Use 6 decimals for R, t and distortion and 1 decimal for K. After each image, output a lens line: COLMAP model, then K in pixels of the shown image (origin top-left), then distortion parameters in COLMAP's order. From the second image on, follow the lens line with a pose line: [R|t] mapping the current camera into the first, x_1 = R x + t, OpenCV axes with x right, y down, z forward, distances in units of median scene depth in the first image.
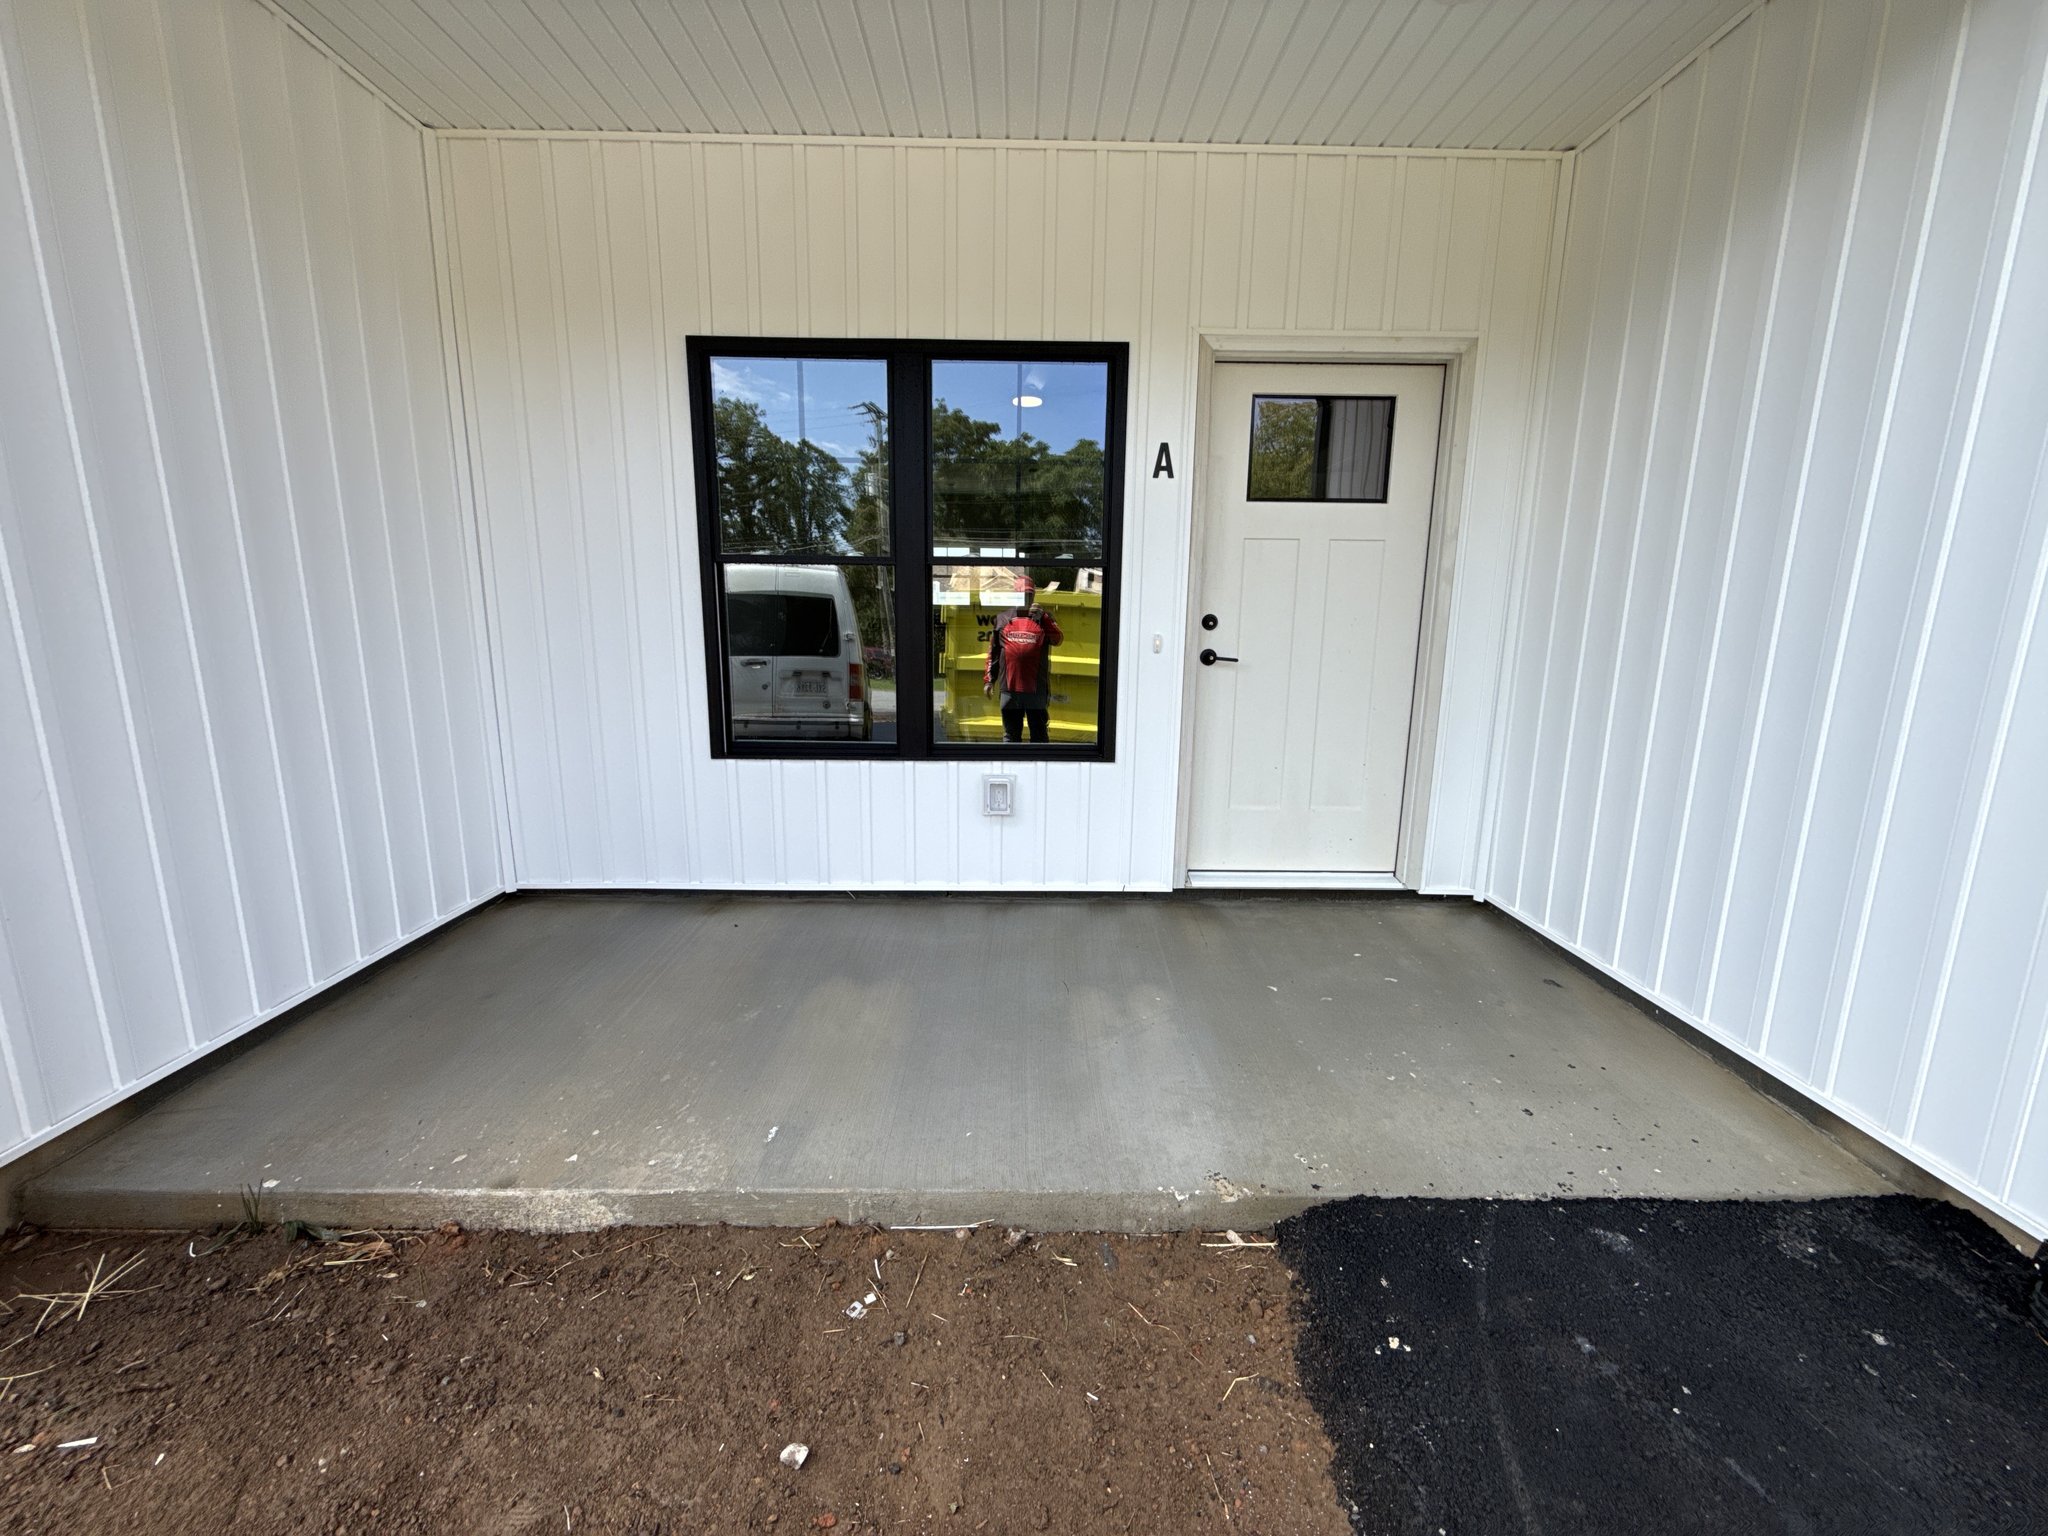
lens RADIAL K [[800.9, 0, 1004.9], [0, 800.9, 770.5], [0, 0, 1]] dist [-0.000881, -0.000318]
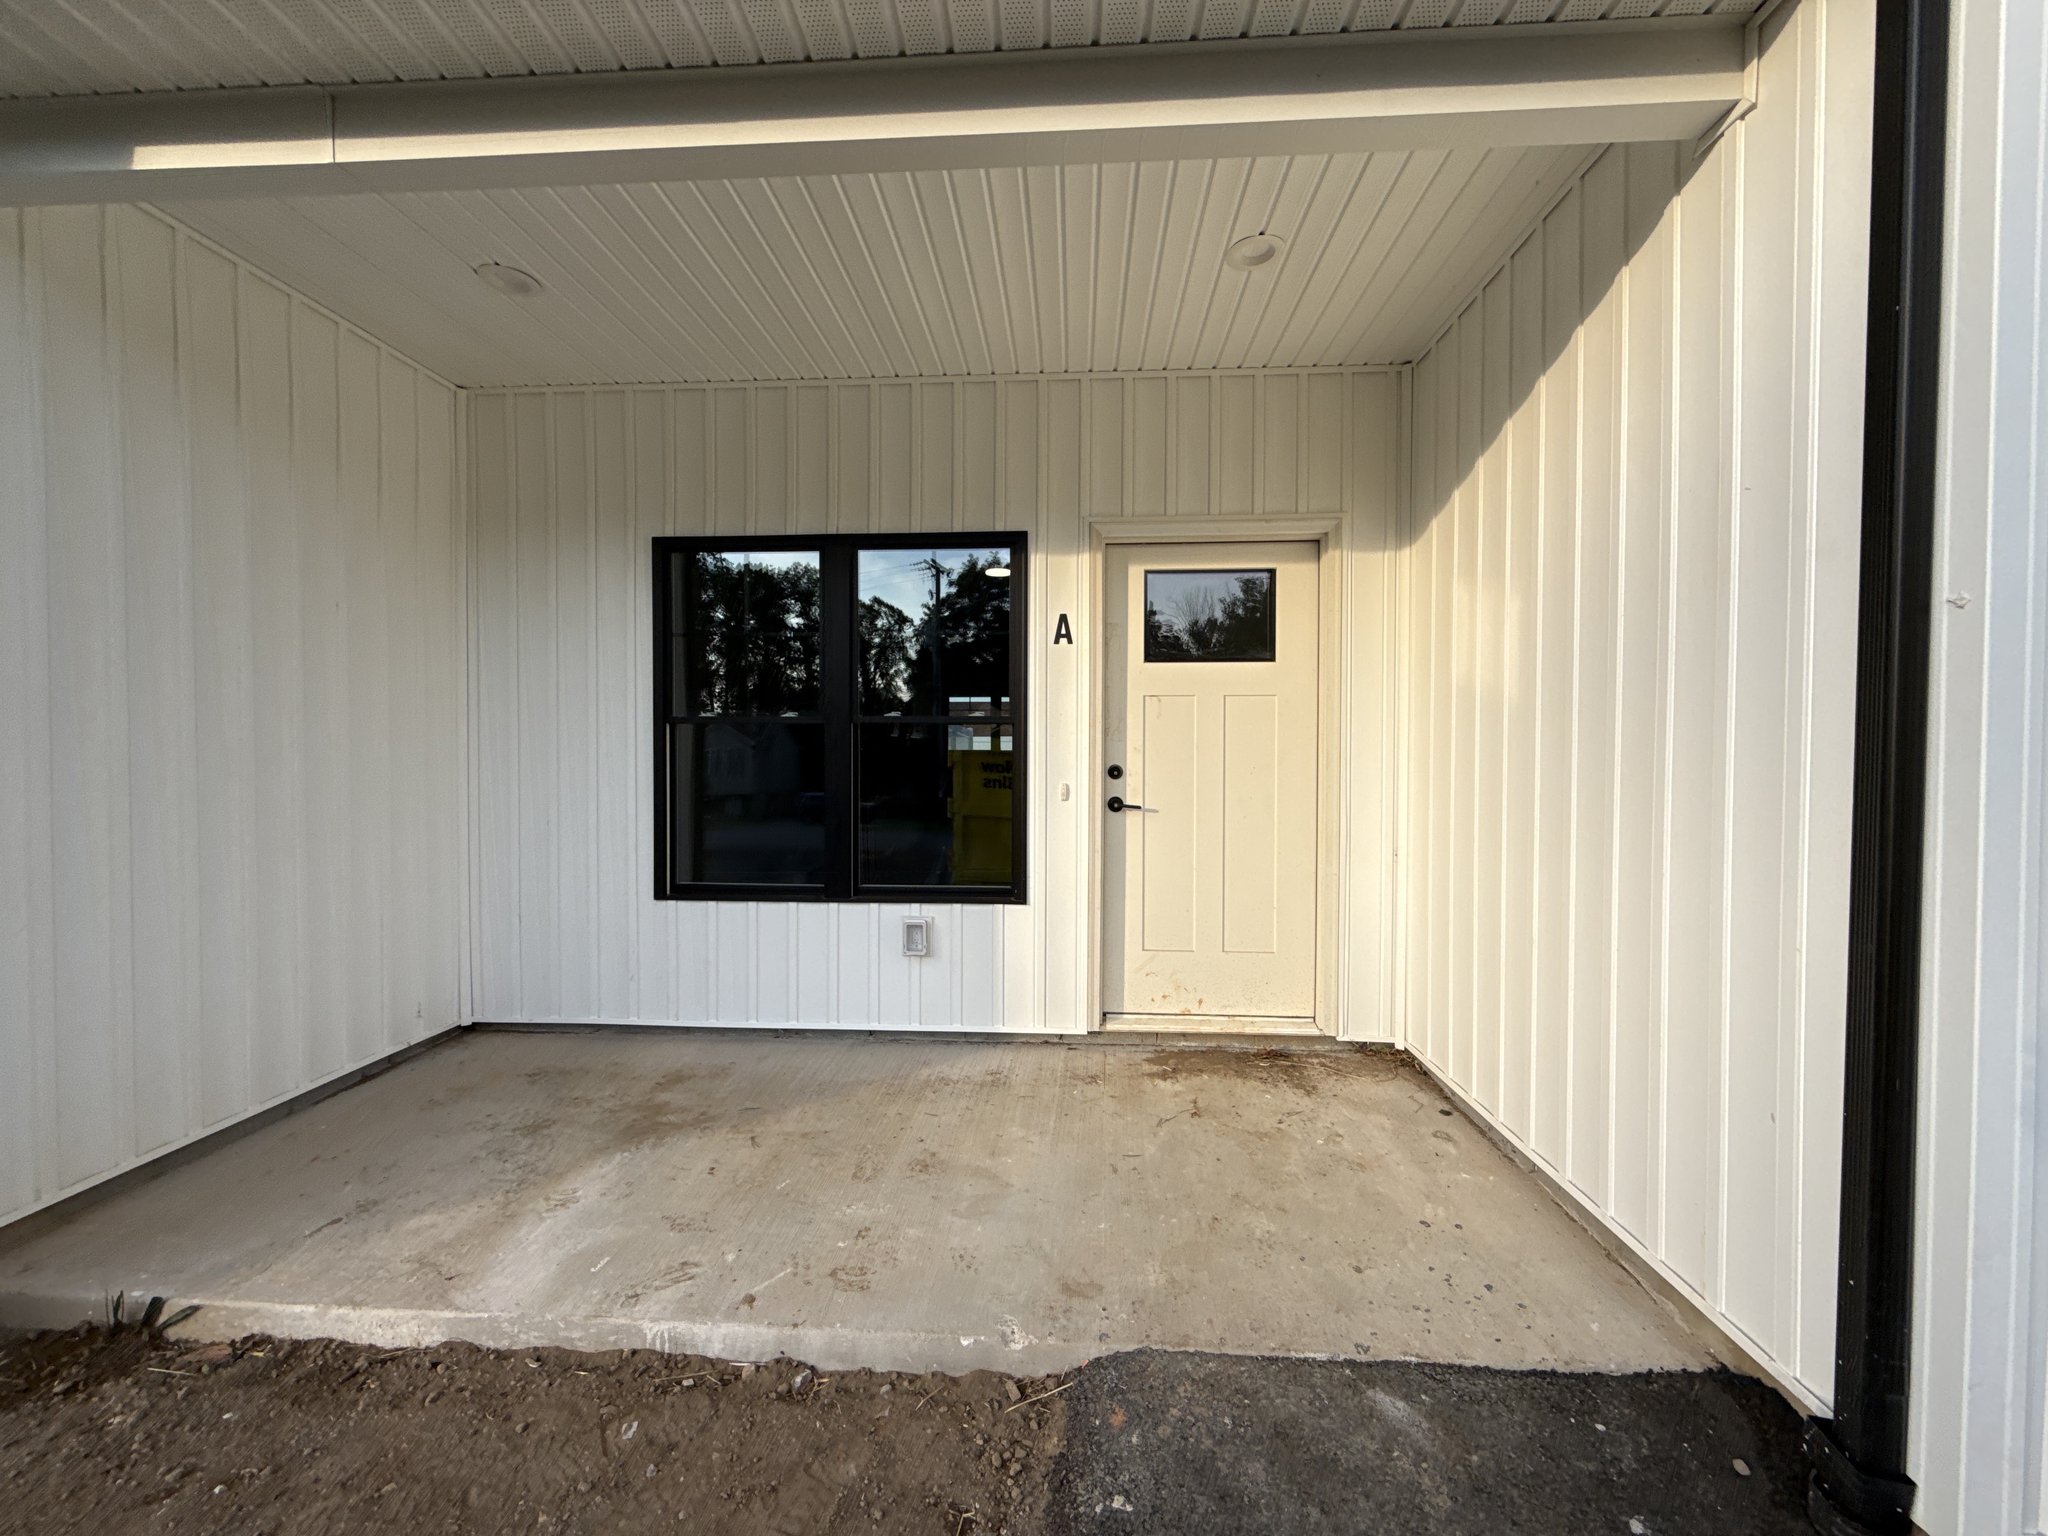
lens RADIAL K [[805.9, 0, 1021.6], [0, 805.9, 773.9], [0, 0, 1]] dist [-0.004334, 0.000276]
pose [[0.997573, -0.007197, -0.069260, 0.206260], [-0.004544, 0.985796, -0.167886, -0.002104], [0.069485, 0.167793, 0.983370, -0.063084]]
